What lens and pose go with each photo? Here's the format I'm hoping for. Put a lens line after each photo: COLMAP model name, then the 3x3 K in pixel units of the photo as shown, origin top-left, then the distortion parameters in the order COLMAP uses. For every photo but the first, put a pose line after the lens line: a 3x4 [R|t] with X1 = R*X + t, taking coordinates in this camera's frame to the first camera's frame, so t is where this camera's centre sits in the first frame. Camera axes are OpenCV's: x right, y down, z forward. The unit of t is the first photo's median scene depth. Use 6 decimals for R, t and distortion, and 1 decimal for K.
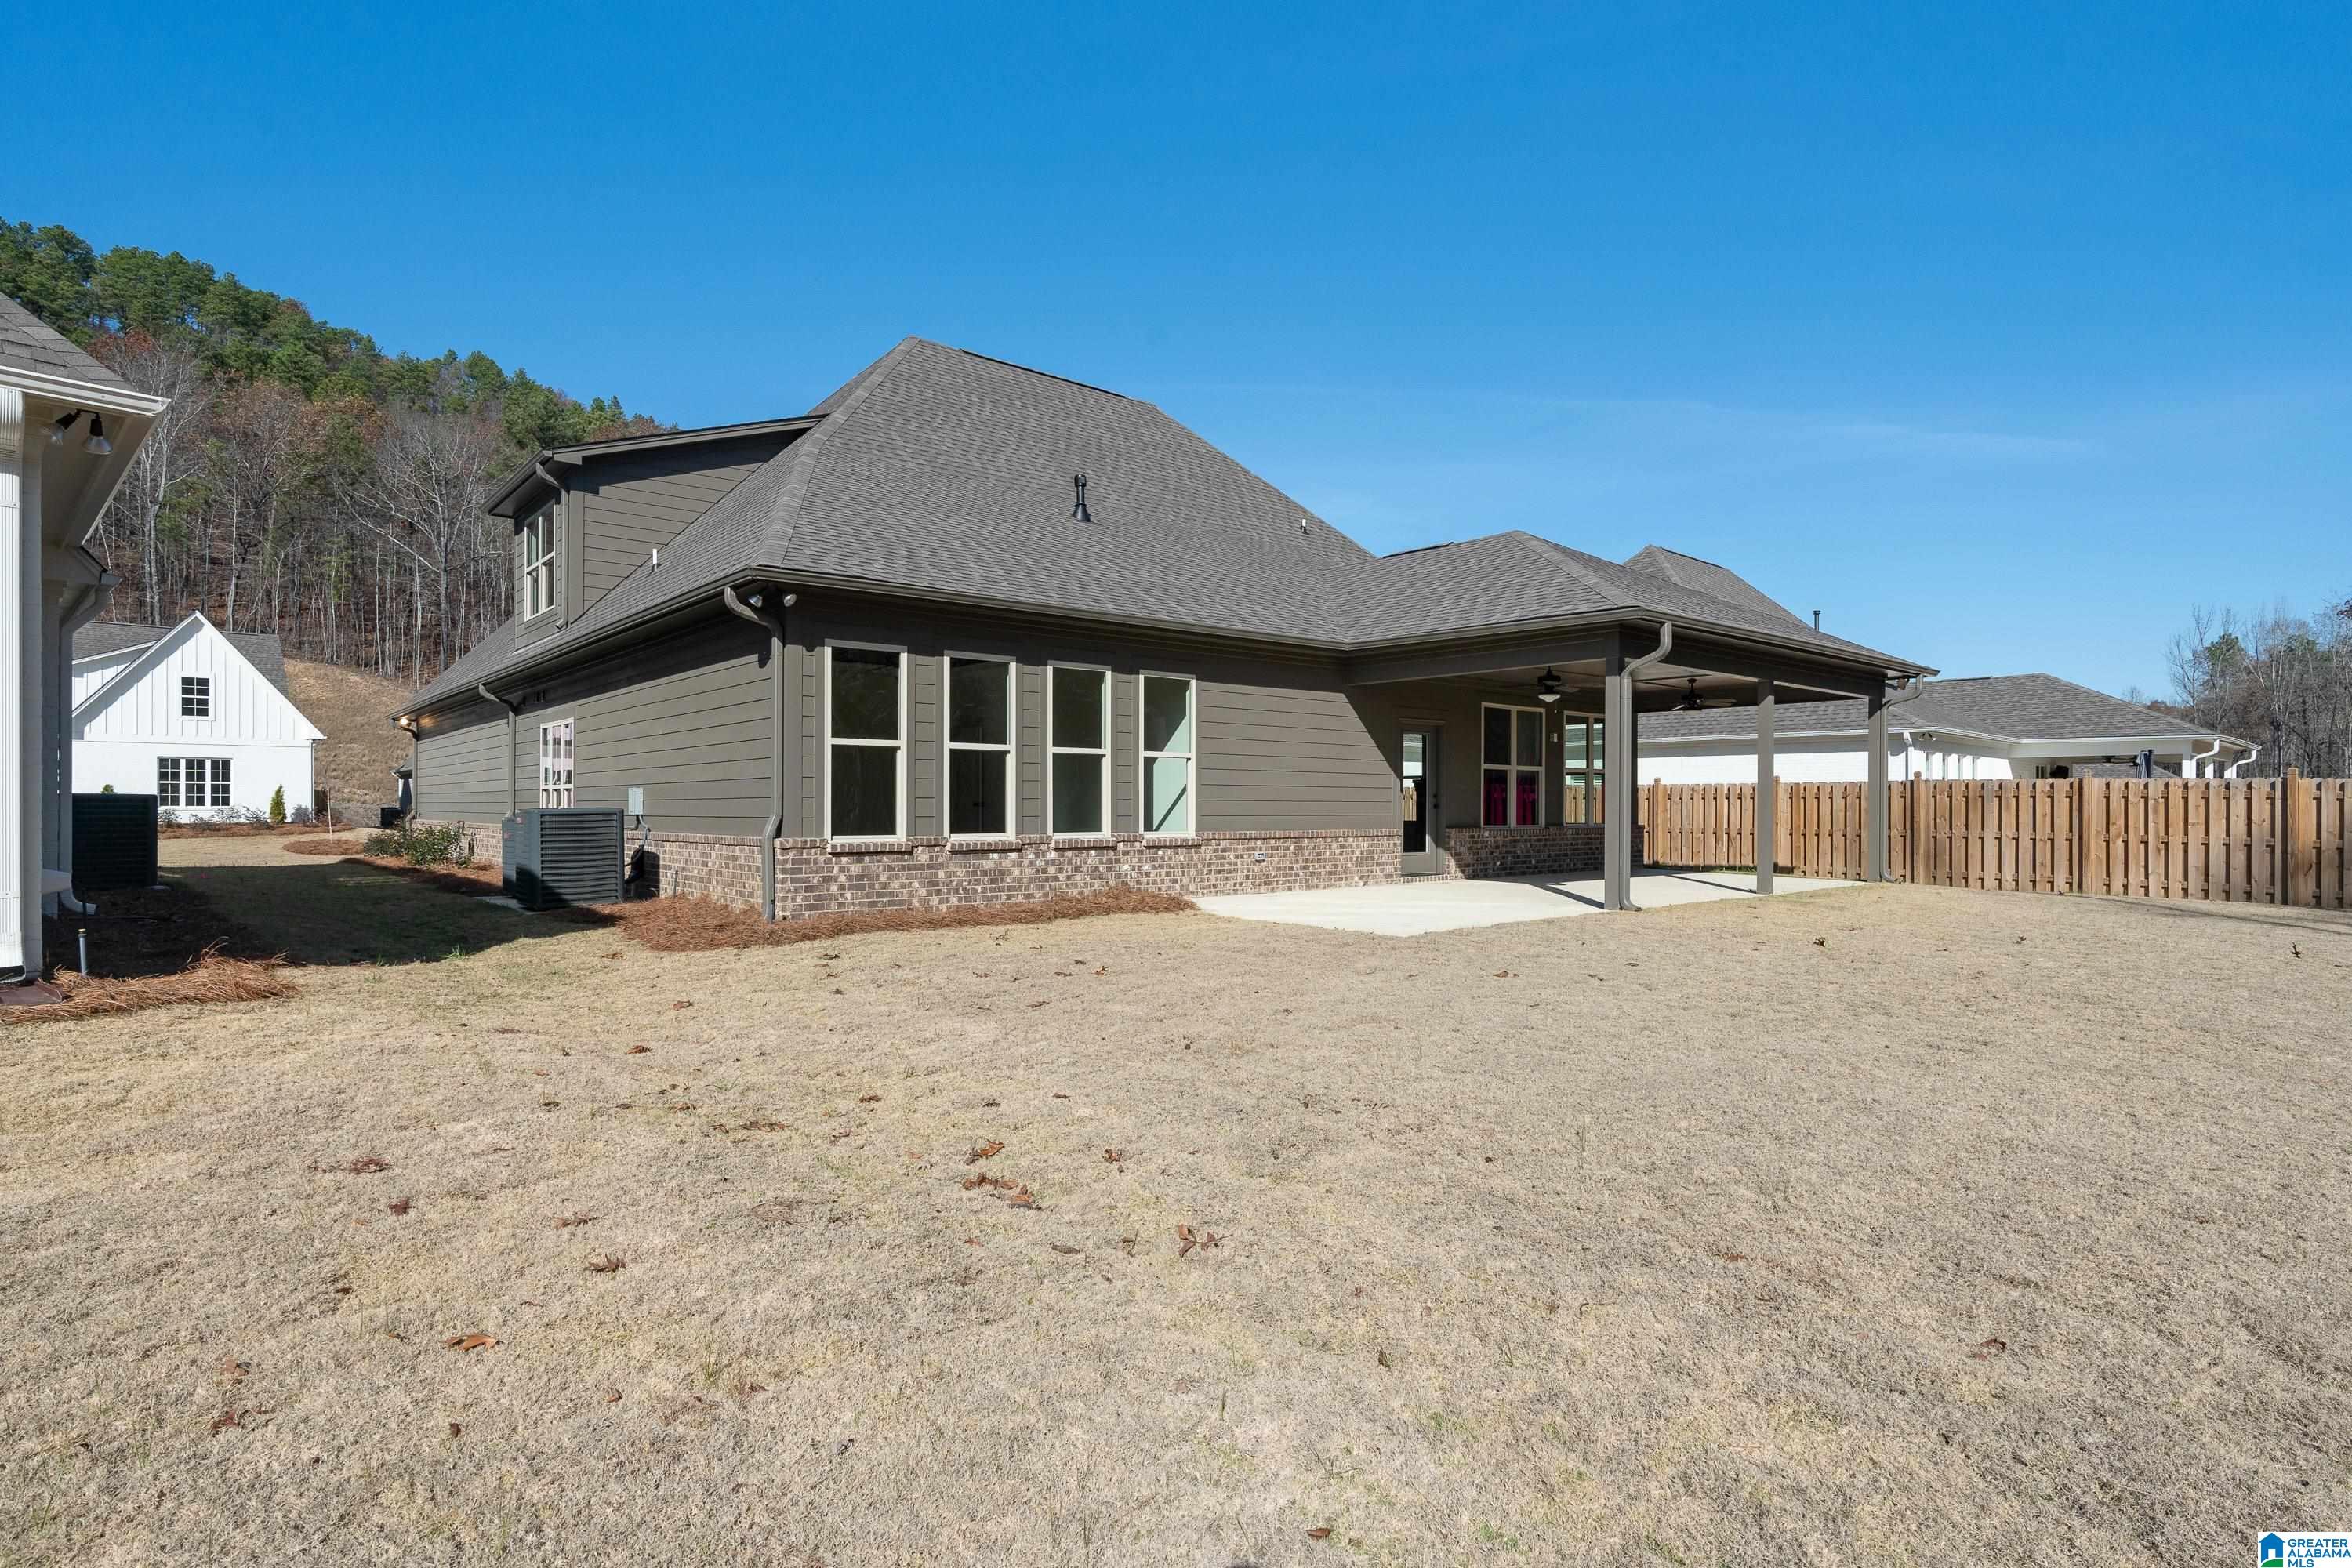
lens RADIAL K [[1145.3, 0, 1176.0], [0, 1145.3, 784.0], [0, 0, 1]] dist [-0.000800, -0.000055]
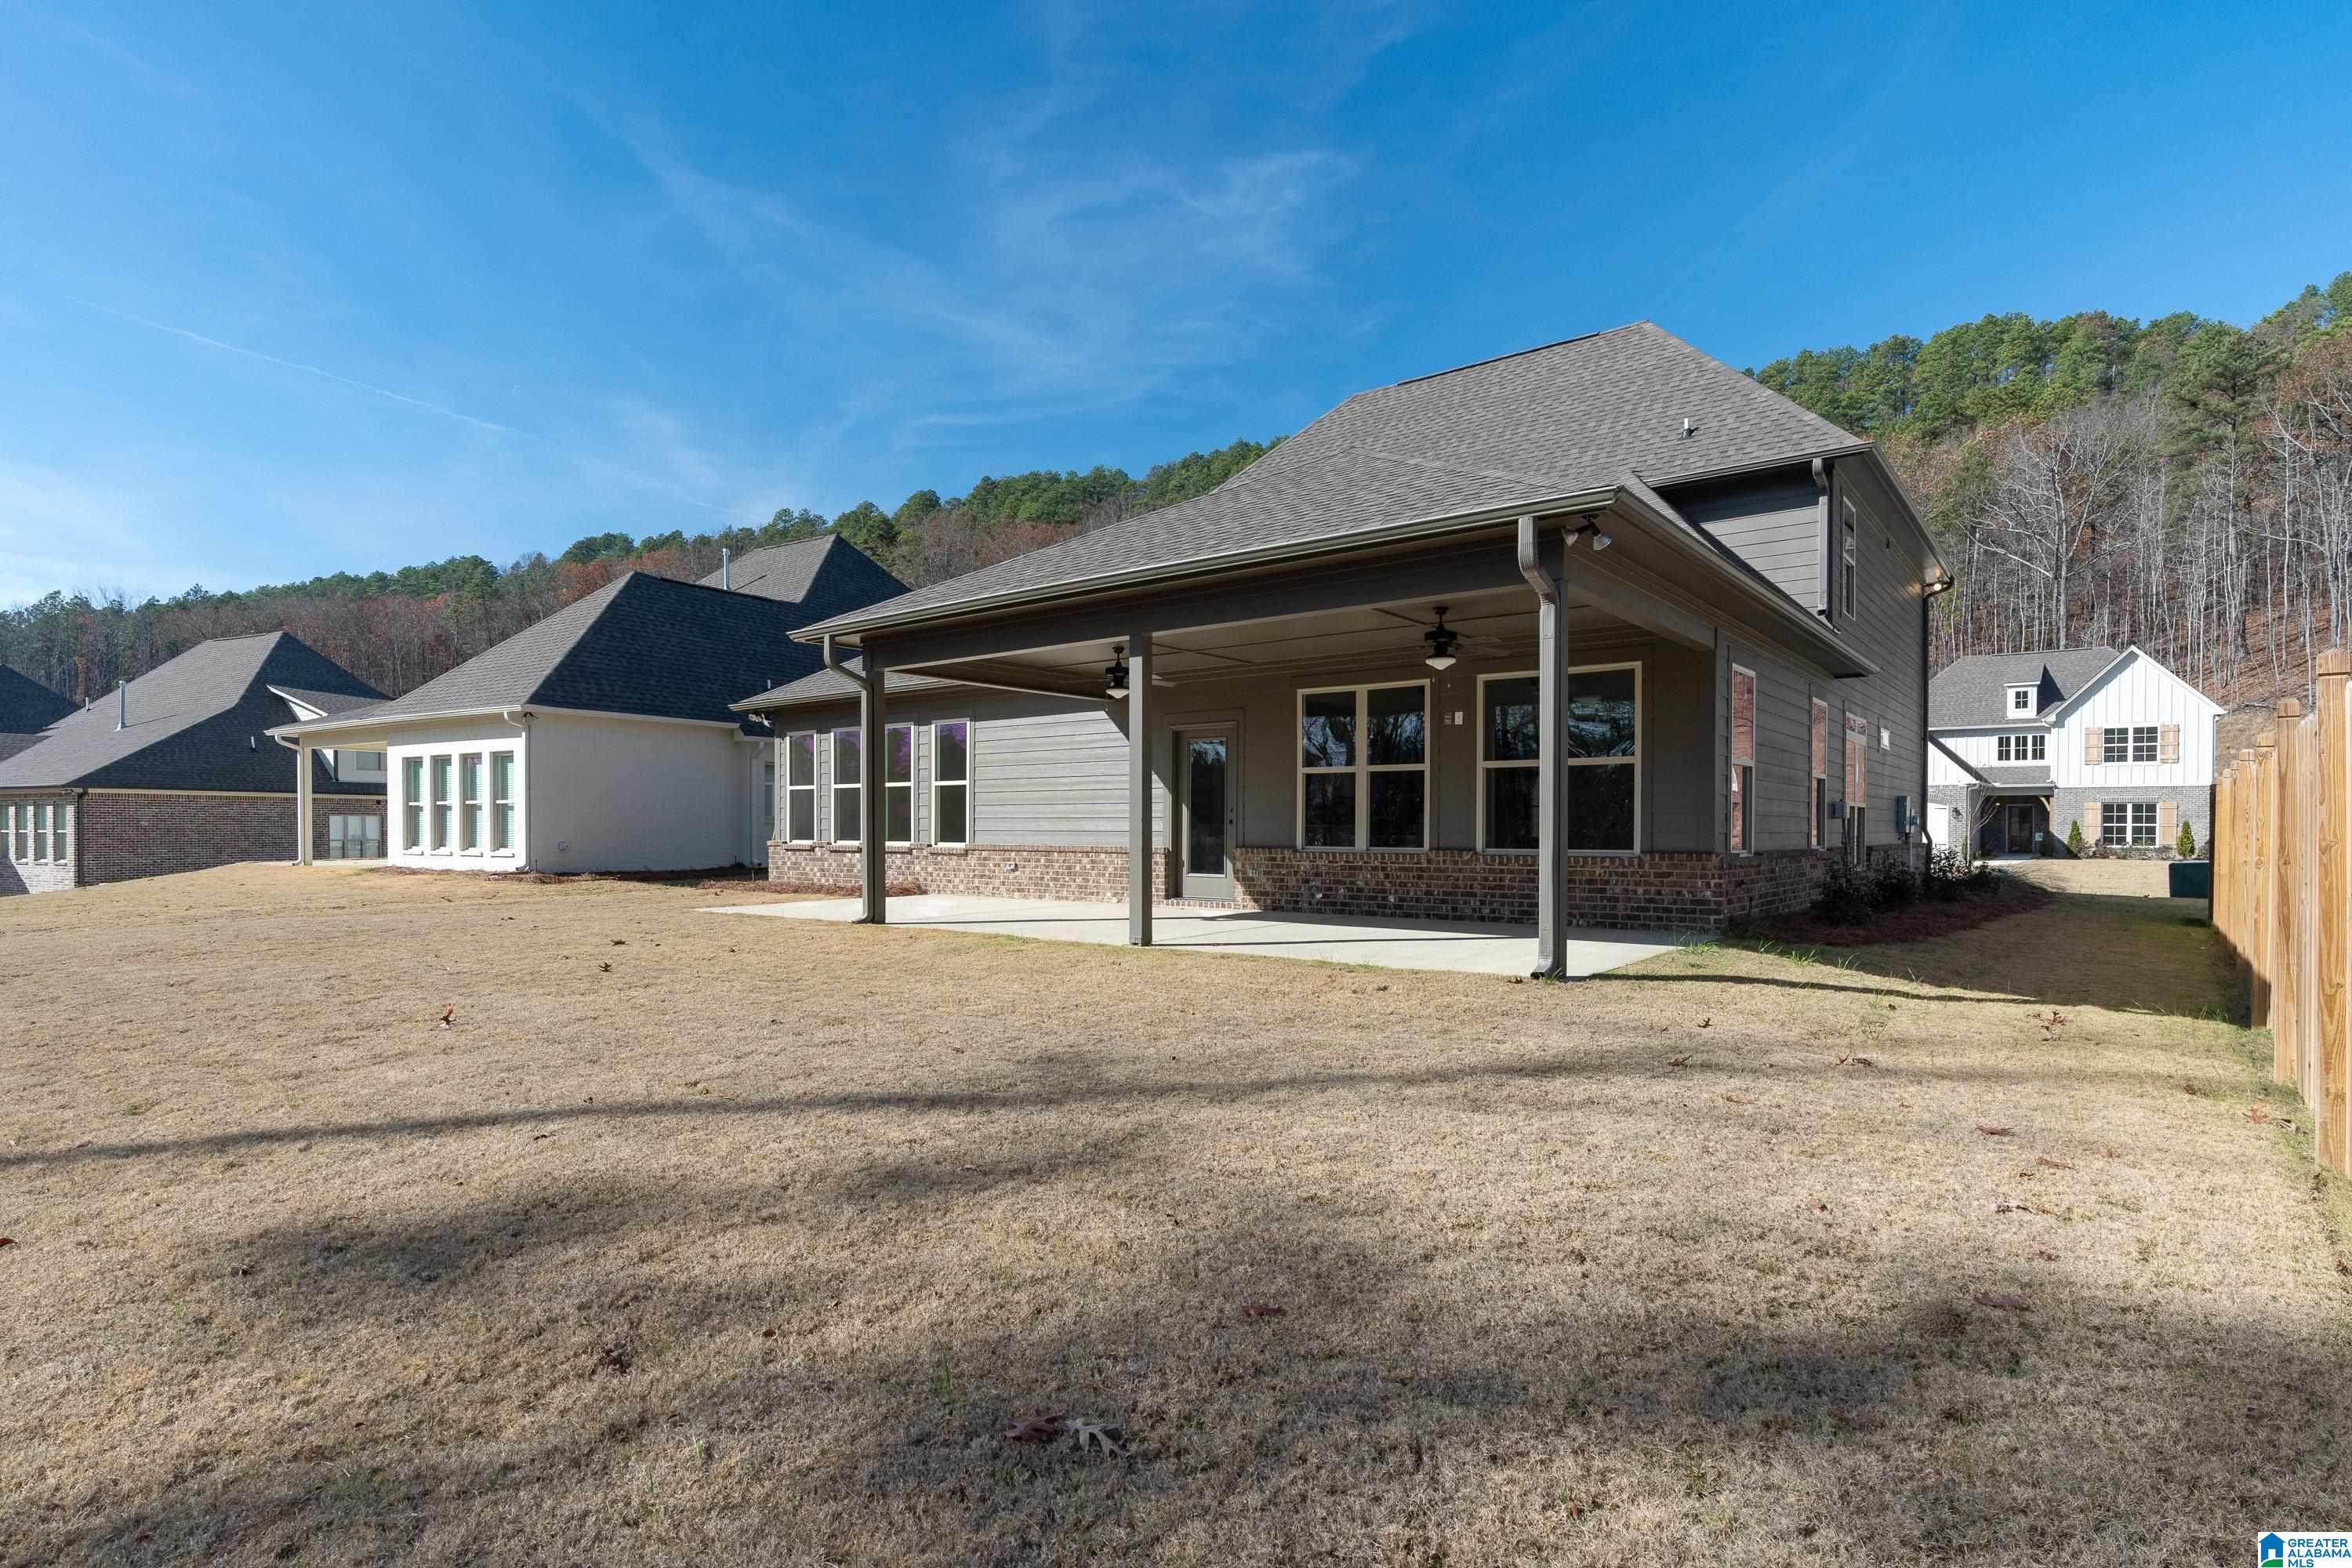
lens RADIAL K [[1228.5, 0, 1174.8], [0, 1228.5, 848.0], [0, 0, 1]] dist [0.000474, 0.000075]
pose [[0.199064, 0.006604, -0.979964, 1.045681], [0.010373, 0.999907, 0.008846, 0.028242], [0.979932, -0.011926, 0.198977, 0.724037]]
